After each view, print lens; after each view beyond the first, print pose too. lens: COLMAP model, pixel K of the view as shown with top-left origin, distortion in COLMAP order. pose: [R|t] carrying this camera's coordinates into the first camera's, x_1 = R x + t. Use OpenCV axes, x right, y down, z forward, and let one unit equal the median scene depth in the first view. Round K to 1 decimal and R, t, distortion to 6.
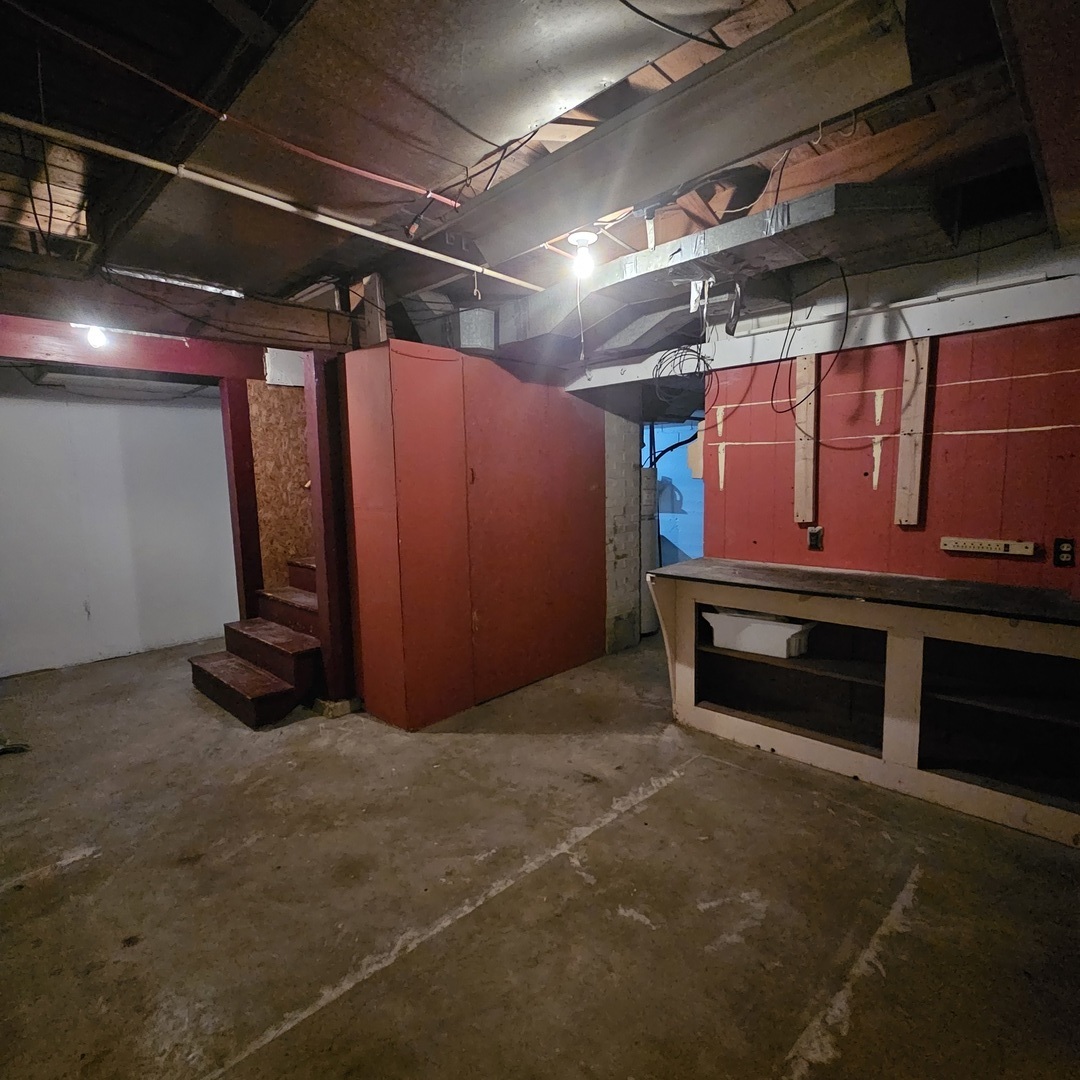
lens RADIAL K [[587.0, 0, 531.3], [0, 587.0, 541.9], [0, 0, 1]] dist [-0.002501, 0.001556]
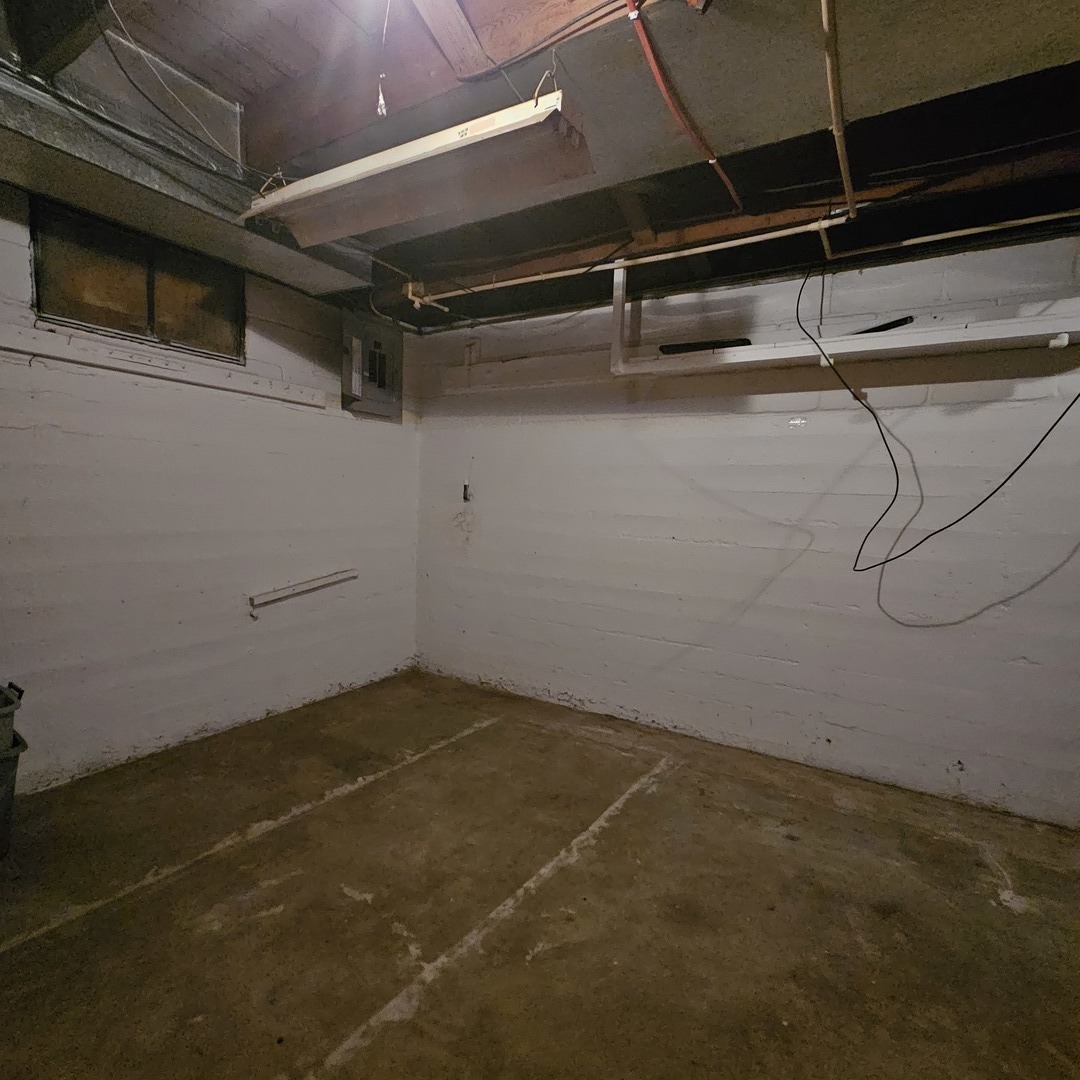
lens RADIAL K [[587.0, 0, 531.3], [0, 587.0, 541.9], [0, 0, 1]] dist [-0.002501, 0.001556]
pose [[-0.977767, 0.006309, -0.209601, 0.088690], [-0.036095, 0.979565, 0.197864, -0.129136], [0.206566, 0.201031, -0.957558, 1.758884]]
